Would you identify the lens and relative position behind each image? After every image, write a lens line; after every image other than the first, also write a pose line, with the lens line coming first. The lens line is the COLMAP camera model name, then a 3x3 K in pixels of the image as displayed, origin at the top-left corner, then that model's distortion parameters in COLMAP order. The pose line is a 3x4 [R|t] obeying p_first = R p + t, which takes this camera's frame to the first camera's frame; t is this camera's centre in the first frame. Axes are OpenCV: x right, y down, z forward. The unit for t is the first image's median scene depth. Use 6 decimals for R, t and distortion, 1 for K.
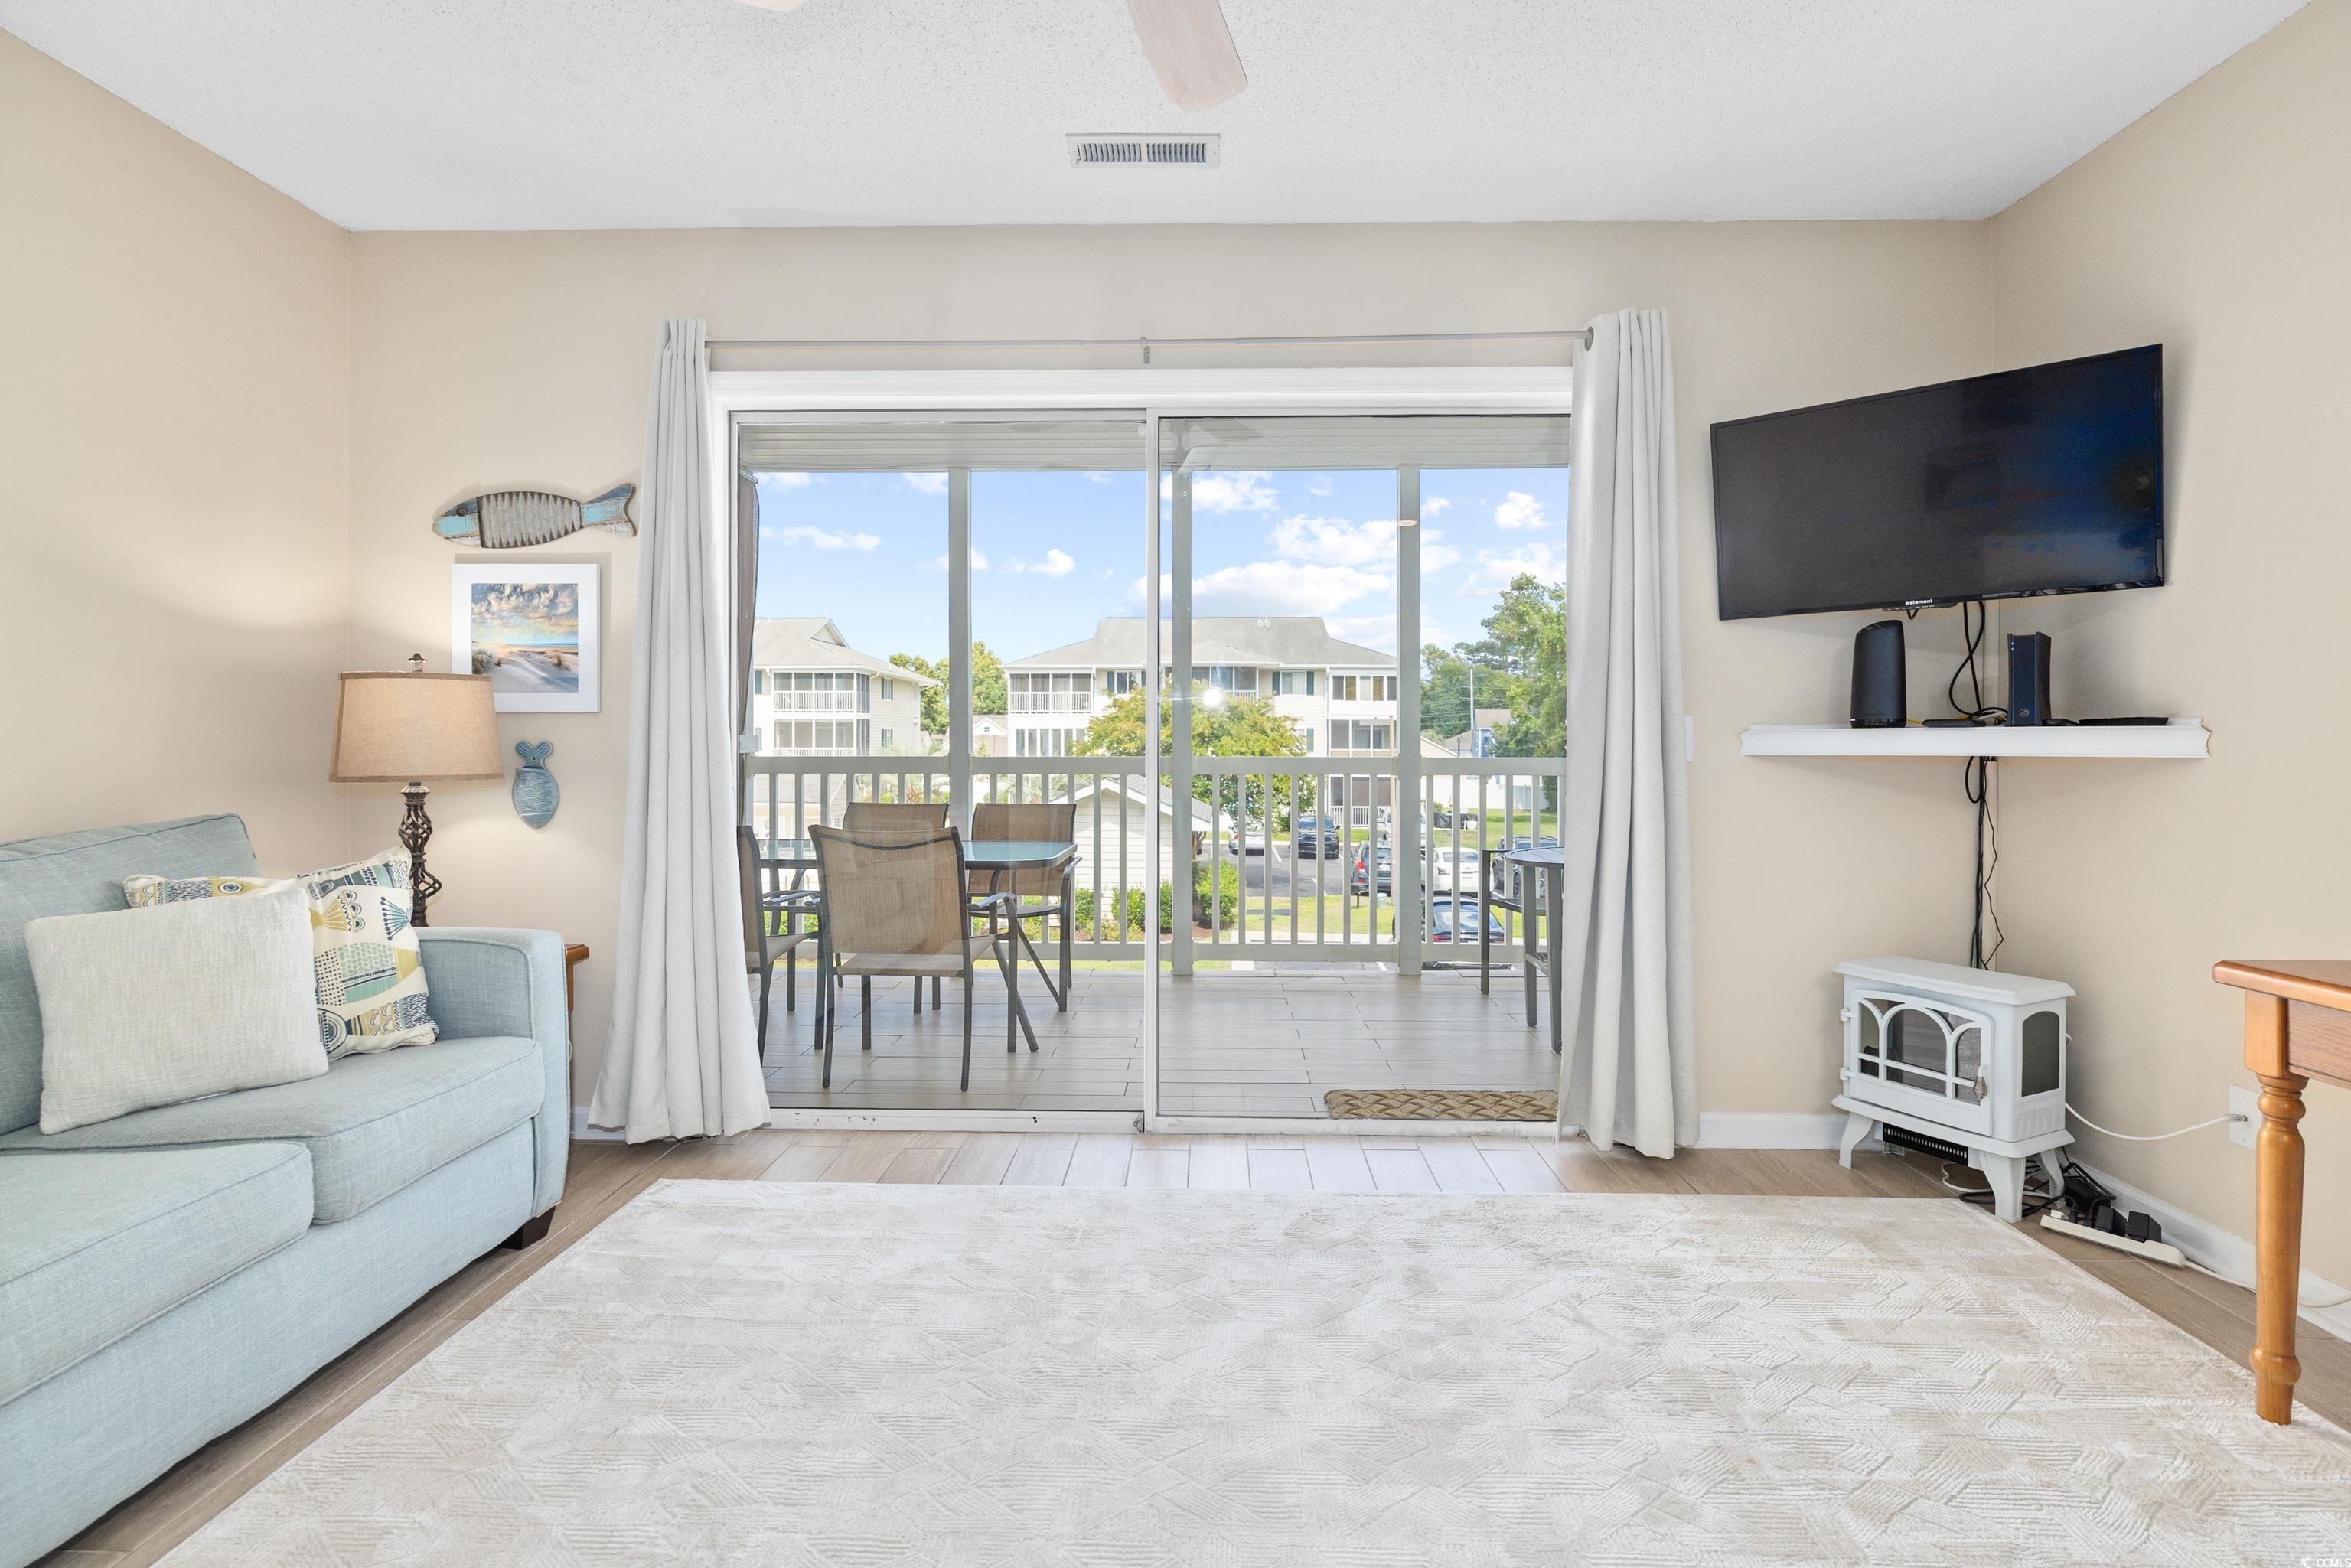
lens RADIAL K [[1130.8, 0, 1192.2], [0, 1130.8, 750.7], [0, 0, 1]] dist [-0.000548, -0.000230]
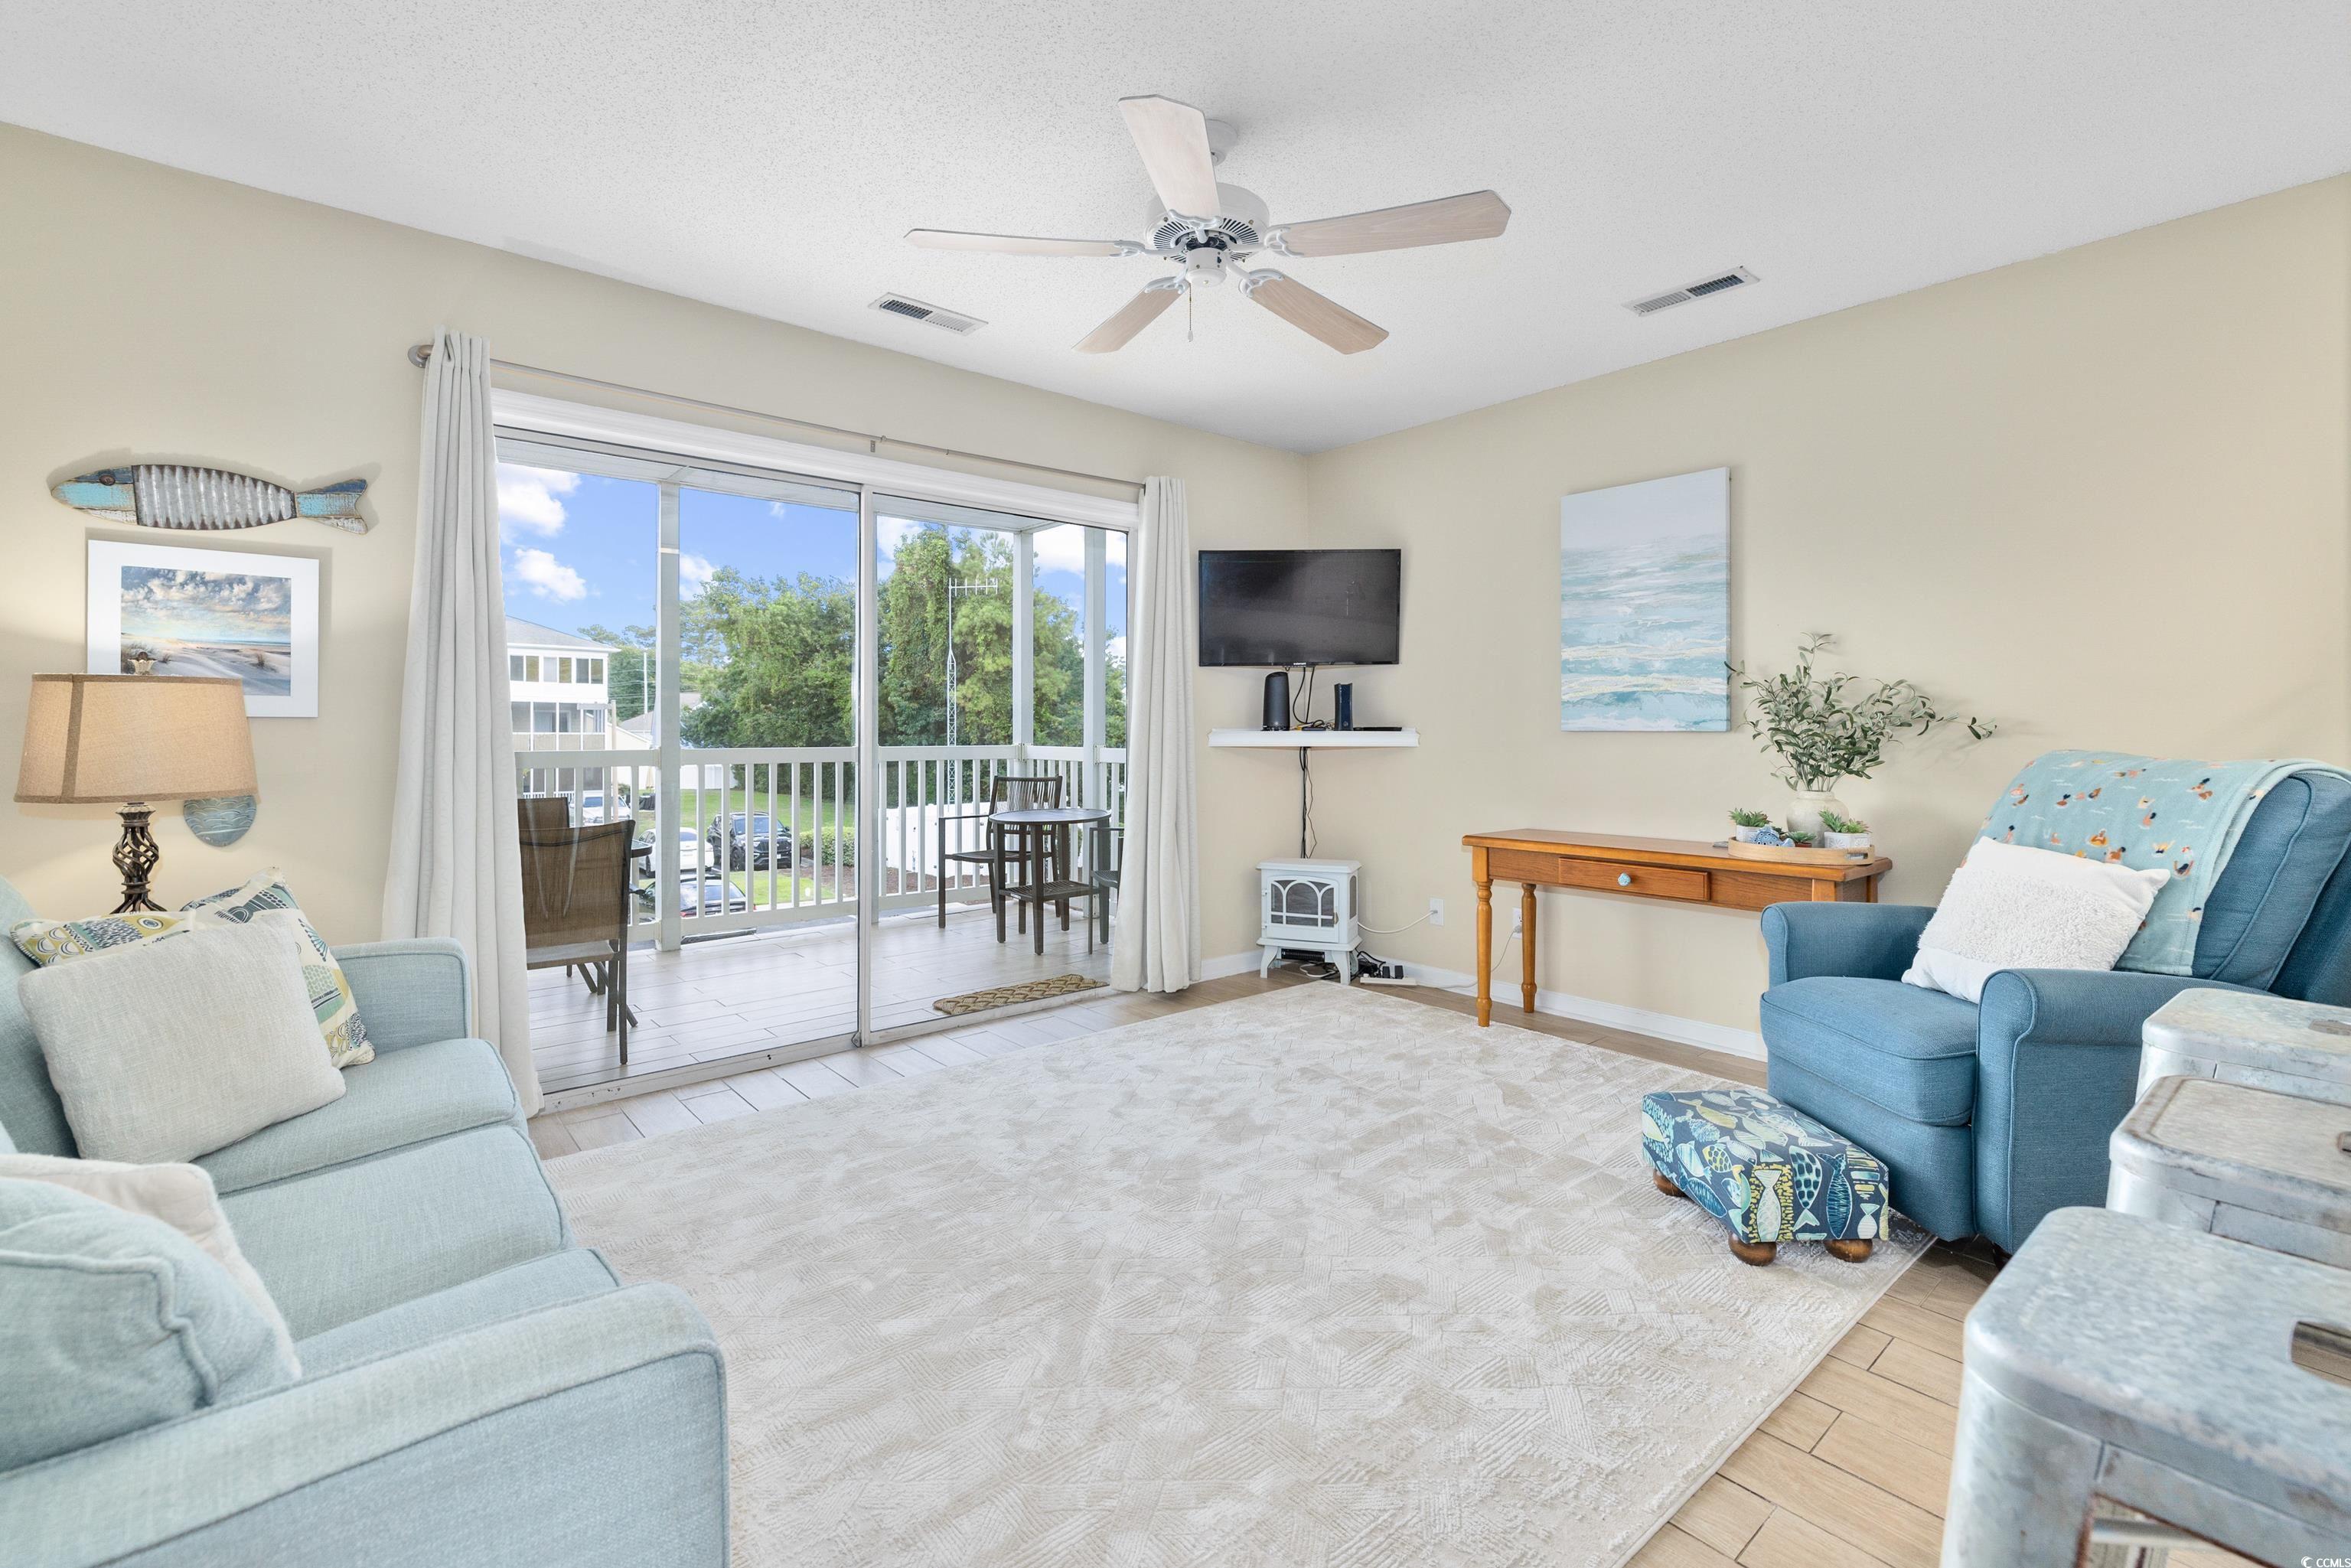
lens RADIAL K [[1030.7, 0, 1168.7], [0, 1030.7, 726.1], [0, 0, 1]] dist [0.001828, 0.000327]
pose [[0.747160, -0.000577, 0.664645, -0.611765], [0.004207, 0.999984, -0.003861, -0.022114], [-0.664631, 0.005681, 0.747150, -0.116301]]
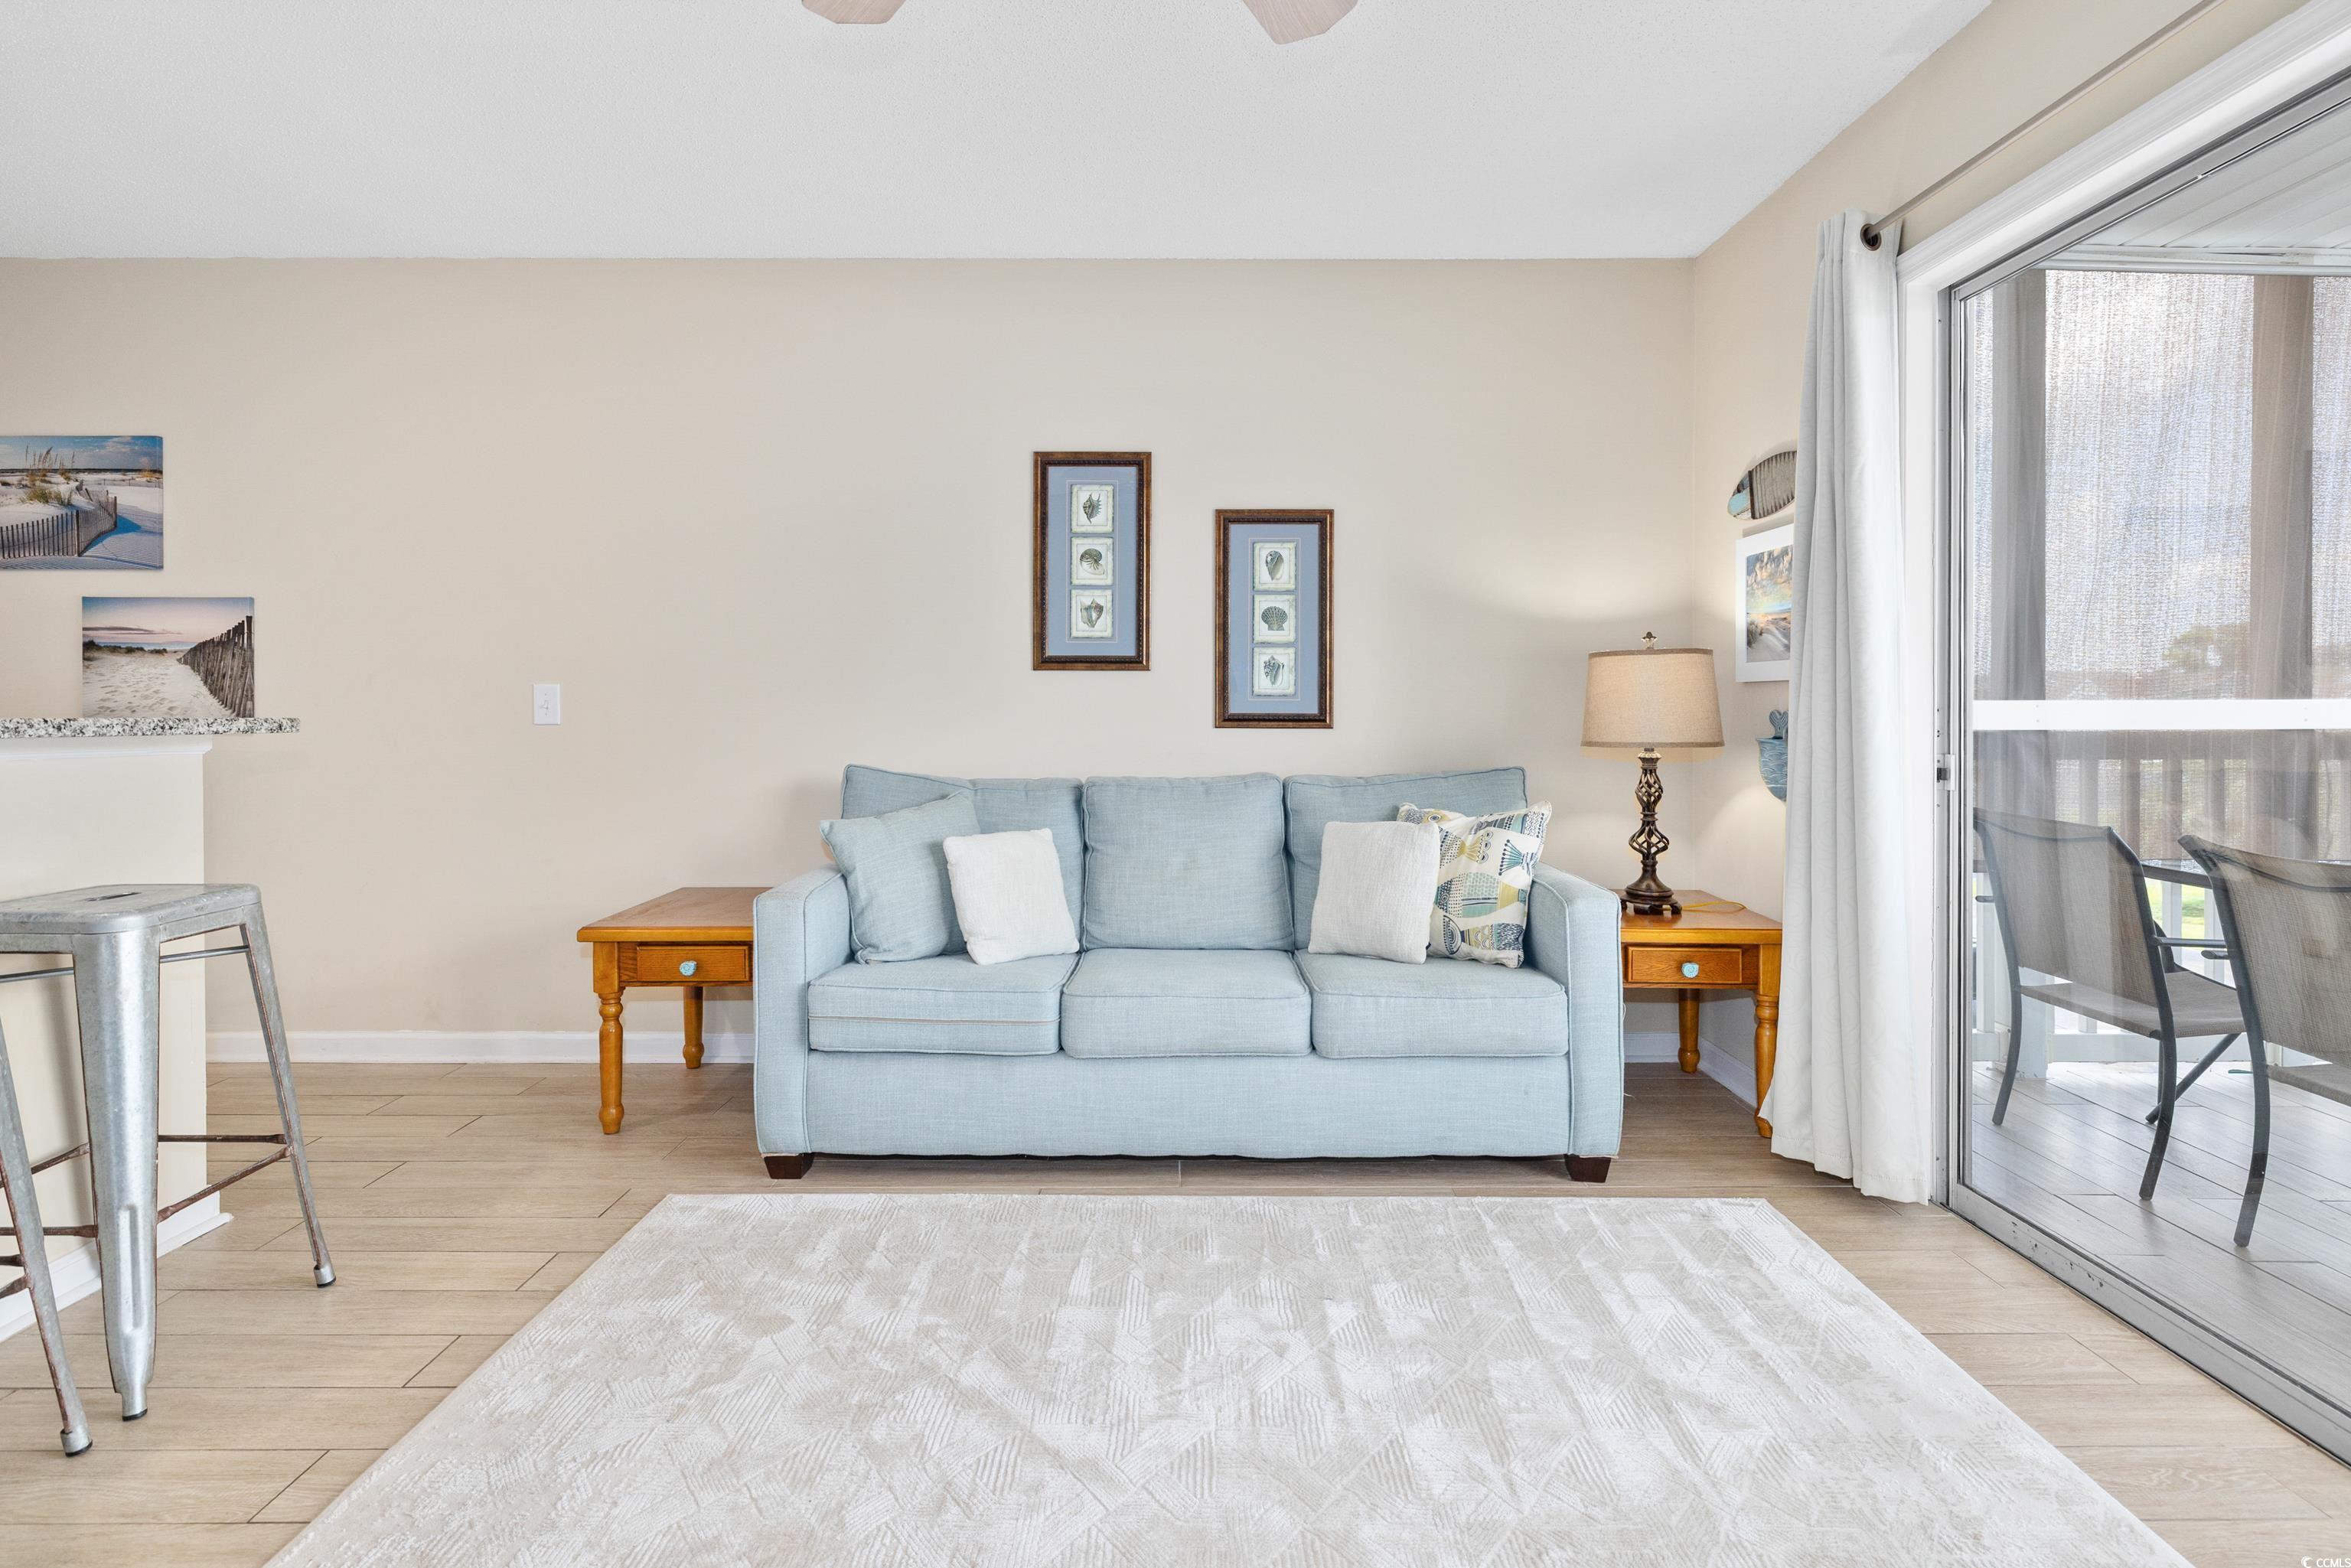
lens RADIAL K [[1150.0, 0, 1175.5], [0, 1150.0, 723.9], [0, 0, 1]] dist [-0.001725, -0.000292]
pose [[0.029695, 0.009459, -0.999514, 0.417449], [-0.005024, 0.999944, 0.009313, -0.004235], [0.999546, 0.004745, 0.029741, 0.492659]]
